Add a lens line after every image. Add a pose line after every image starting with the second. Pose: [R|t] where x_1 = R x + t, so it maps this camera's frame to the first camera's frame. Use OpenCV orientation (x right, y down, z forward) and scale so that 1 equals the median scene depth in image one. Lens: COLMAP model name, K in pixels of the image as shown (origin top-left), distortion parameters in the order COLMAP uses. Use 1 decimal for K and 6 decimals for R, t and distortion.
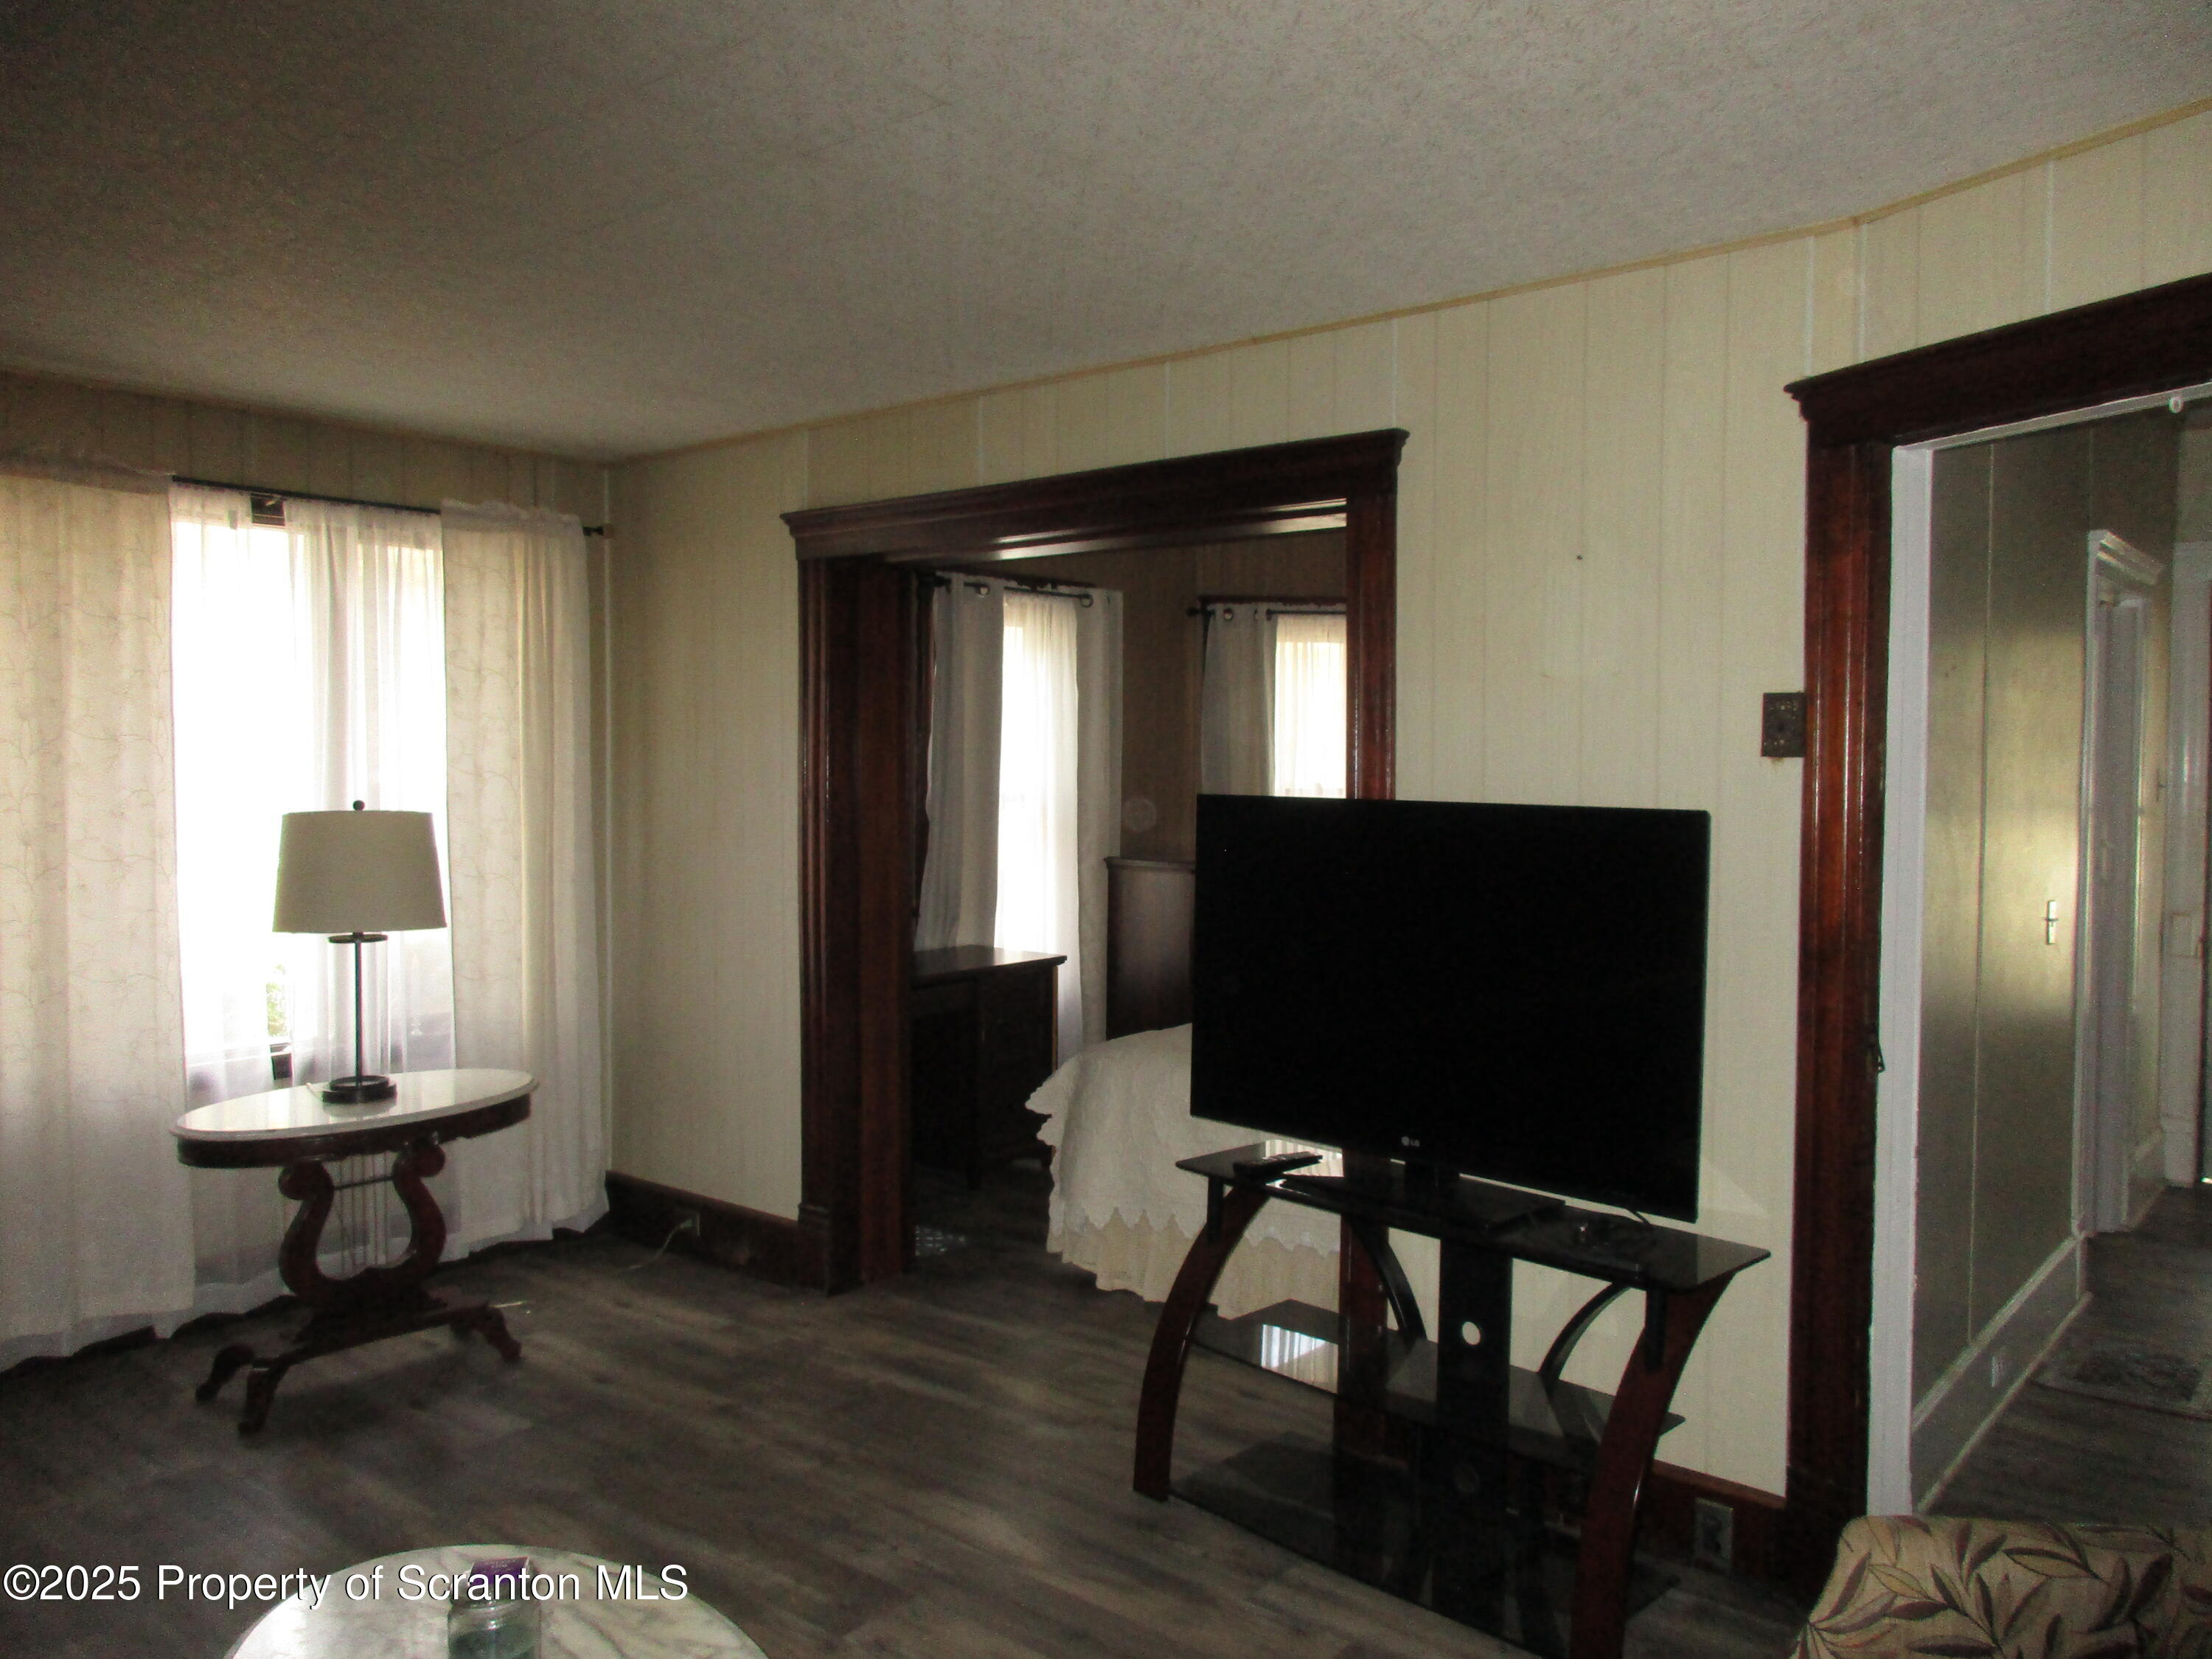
lens RADIAL K [[1667.8, 0, 1105.8], [0, 1667.8, 833.2], [0, 0, 1]] dist [-0.015240, 0.003082]
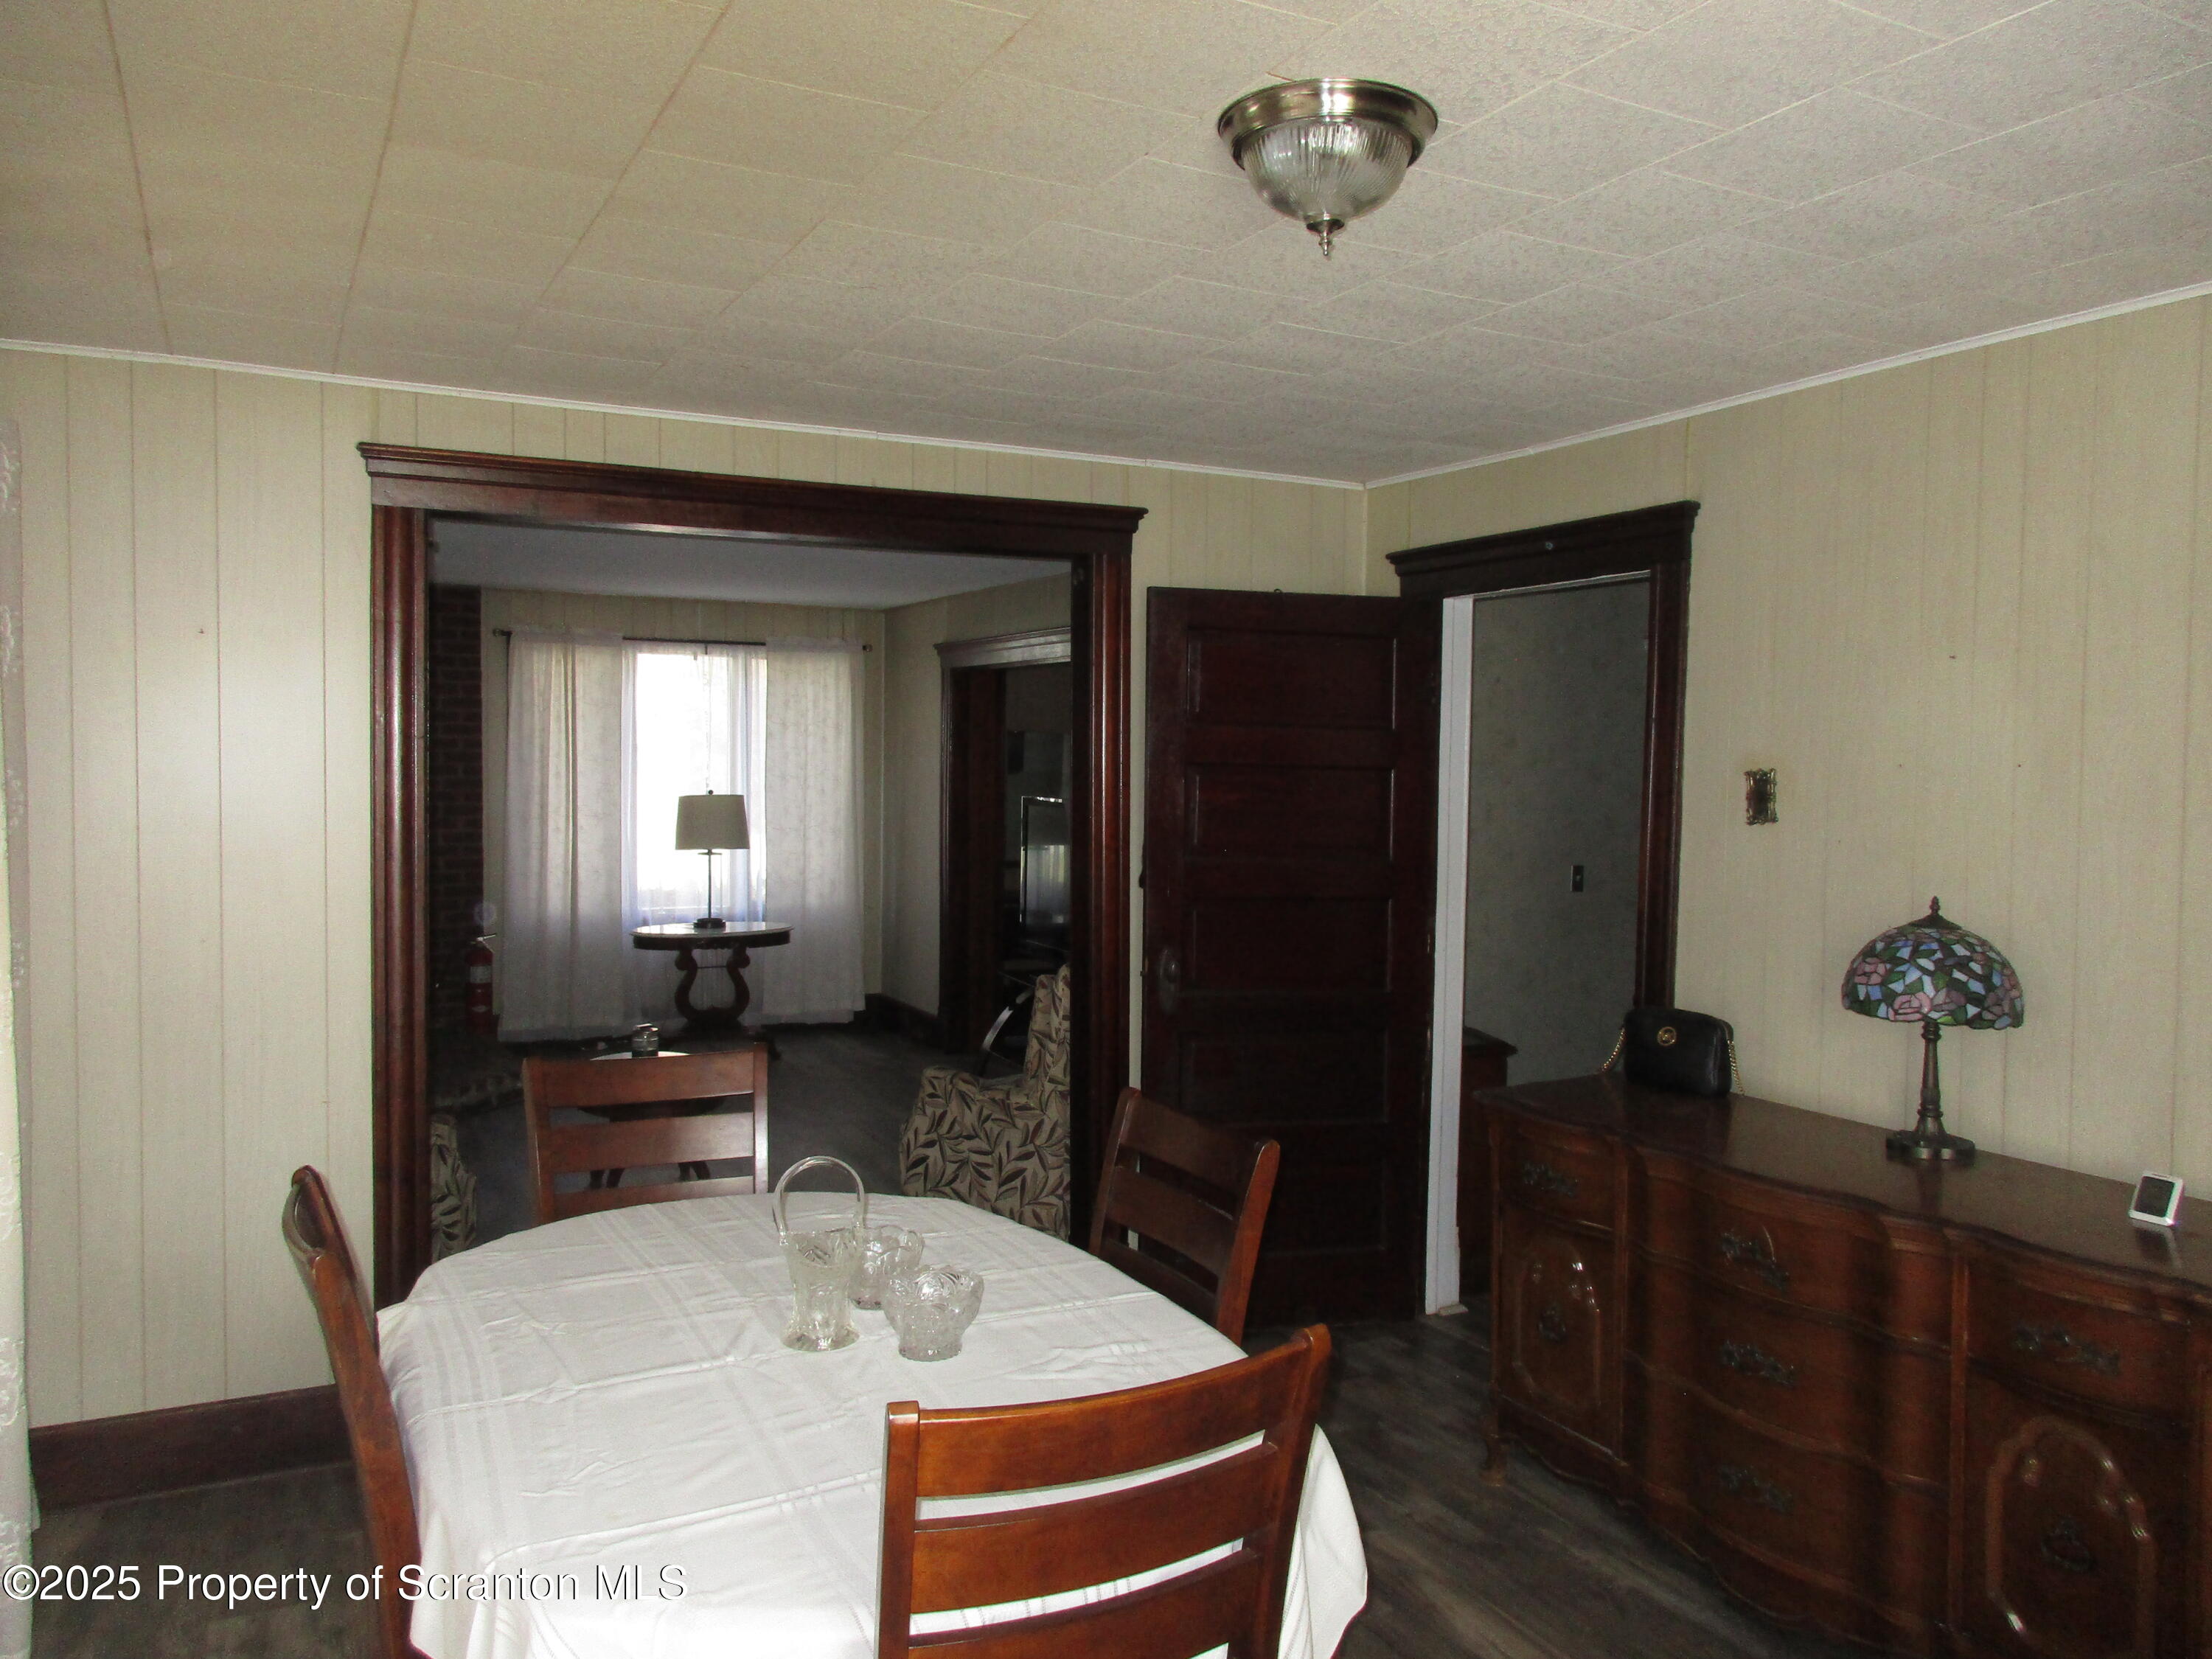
lens RADIAL K [[1667.8, 0, 1108.3], [0, 1667.8, 826.7], [0, 0, 1]] dist [-0.015240, 0.003082]
pose [[0.931557, 0.013869, -0.363330, 0.795317], [-0.022642, 0.999546, -0.019898, 0.058824], [0.362889, 0.026763, 0.931448, -0.811640]]
